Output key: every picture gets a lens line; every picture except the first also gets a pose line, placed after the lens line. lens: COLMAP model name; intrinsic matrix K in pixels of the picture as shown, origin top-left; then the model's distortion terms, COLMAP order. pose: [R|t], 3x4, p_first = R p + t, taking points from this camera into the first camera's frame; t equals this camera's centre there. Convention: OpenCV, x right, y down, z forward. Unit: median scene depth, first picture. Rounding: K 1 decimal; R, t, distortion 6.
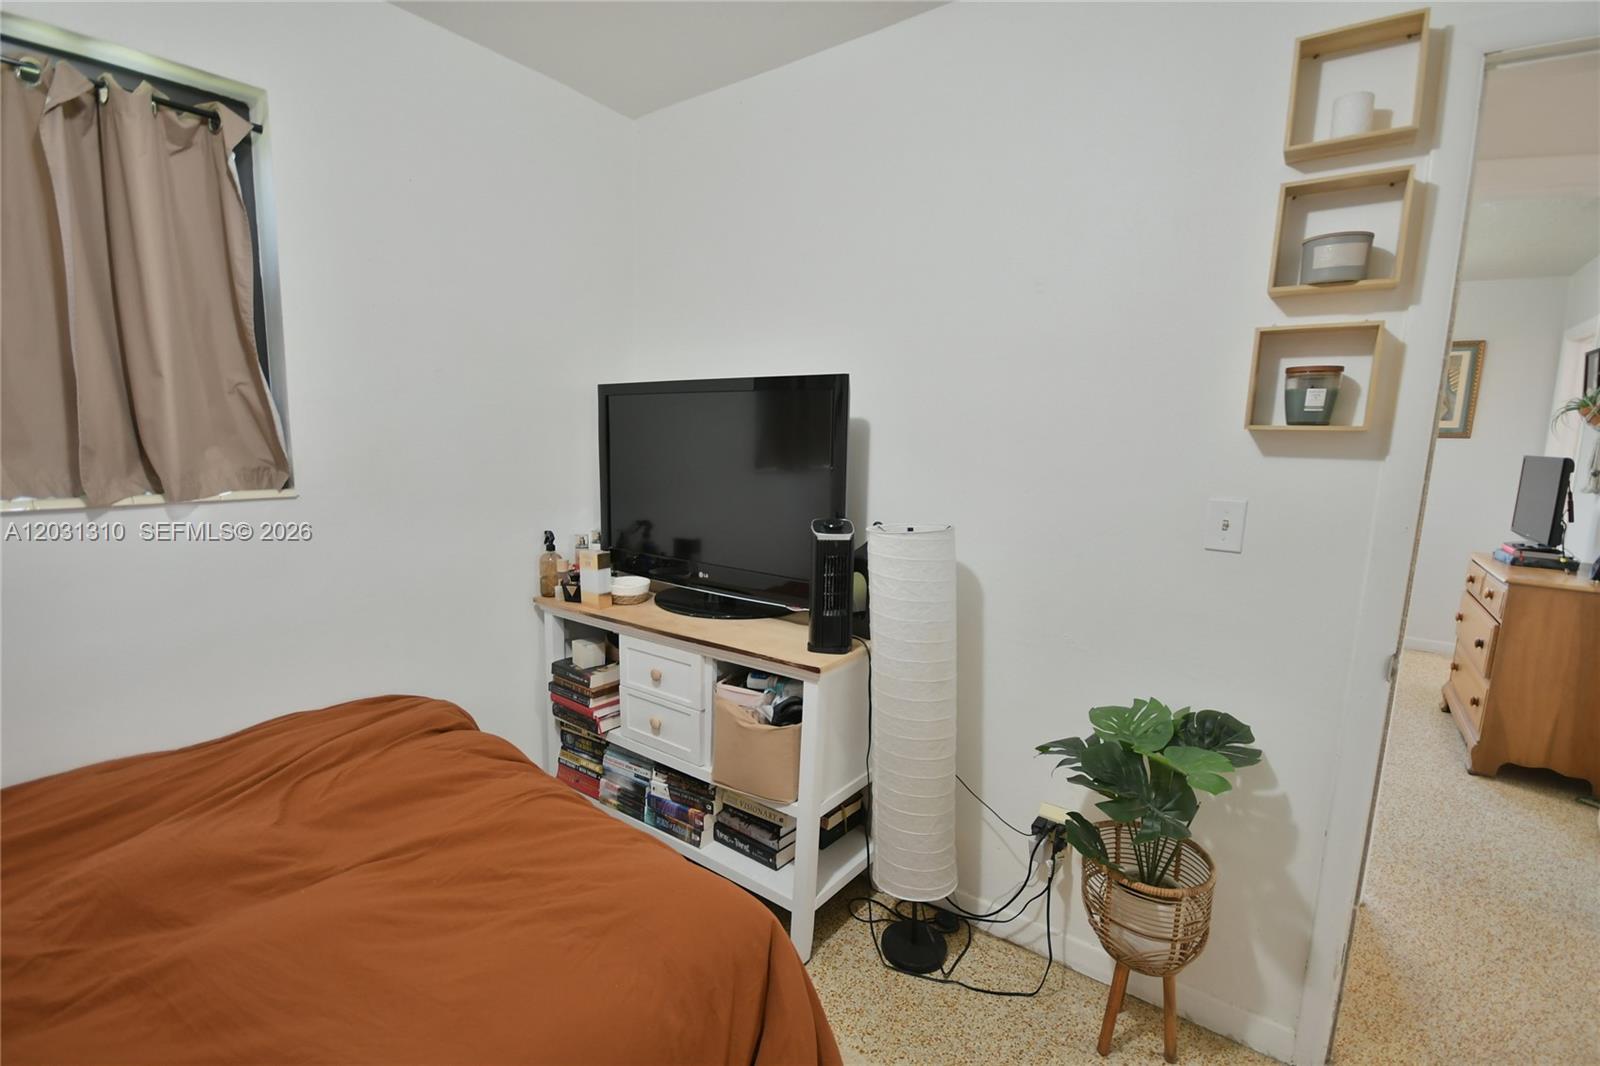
lens RADIAL K [[698.9, 0, 796.4], [0, 698.9, 537.8], [0, 0, 1]] dist [0.008111, -0.010659]
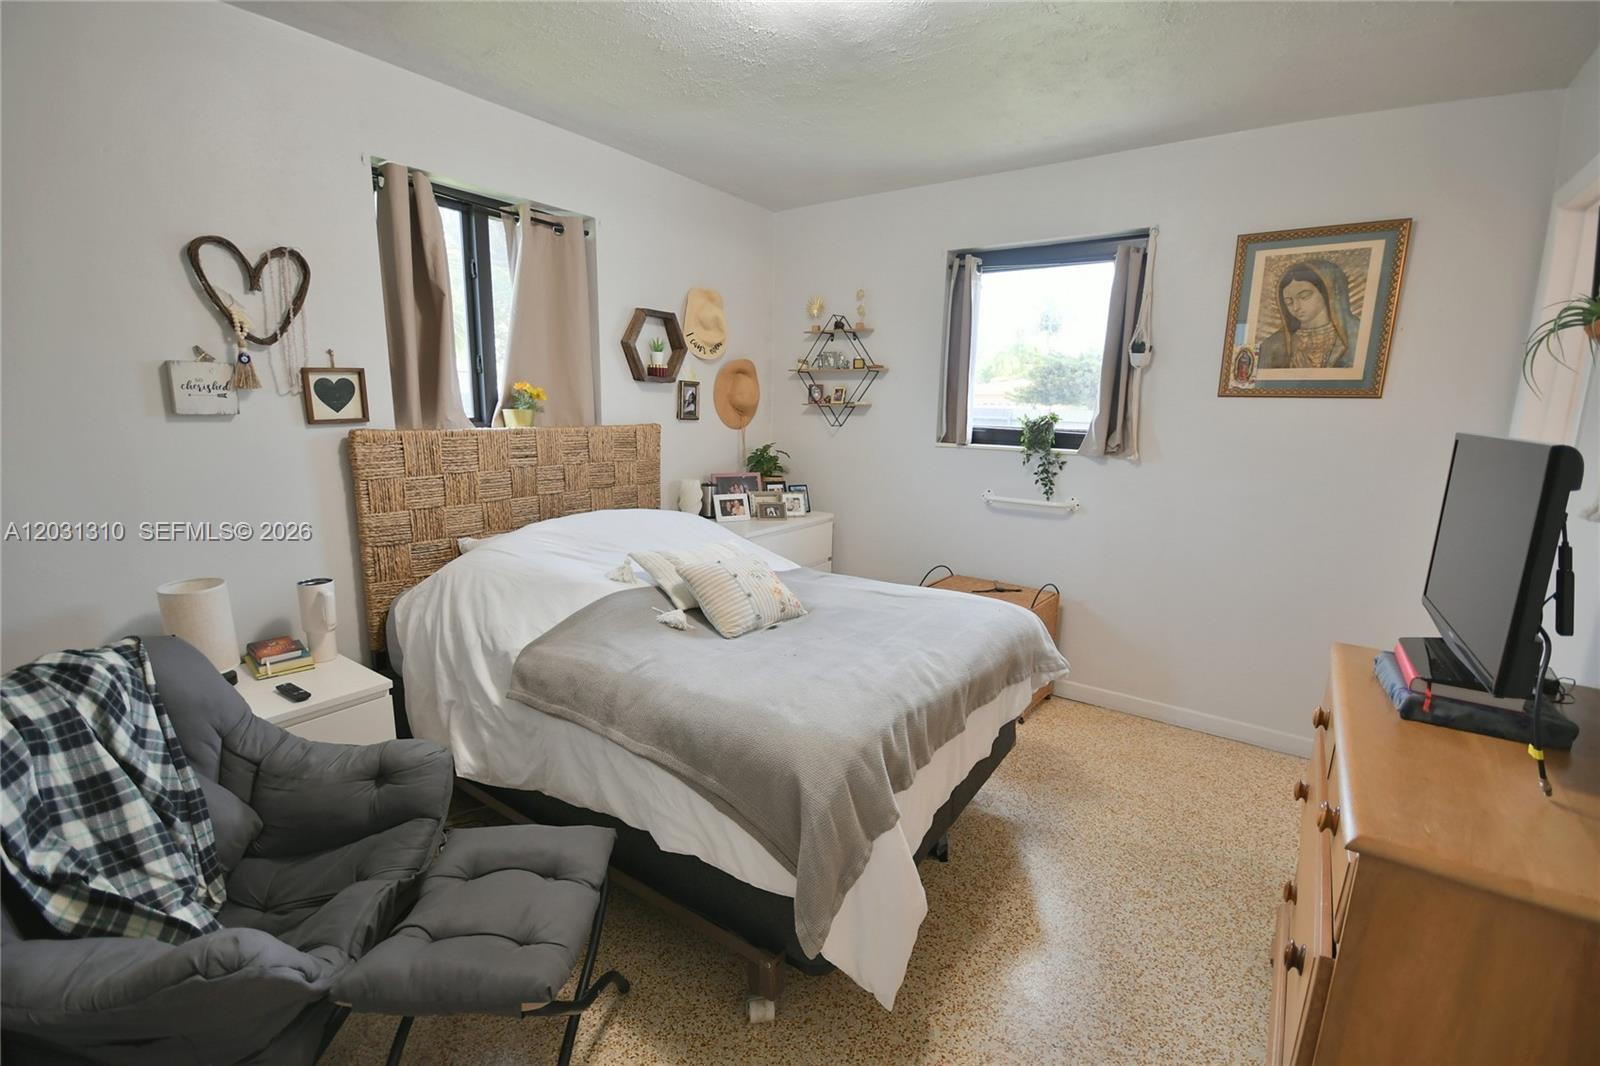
lens RADIAL K [[698.9, 0, 803.5], [0, 698.9, 537.4], [0, 0, 1]] dist [0.008111, -0.010659]
pose [[0.999661, -0.004849, 0.025575, 0.637833], [0.003735, 0.999049, 0.043441, -0.074801], [-0.025761, -0.043330, 0.998729, 0.583194]]
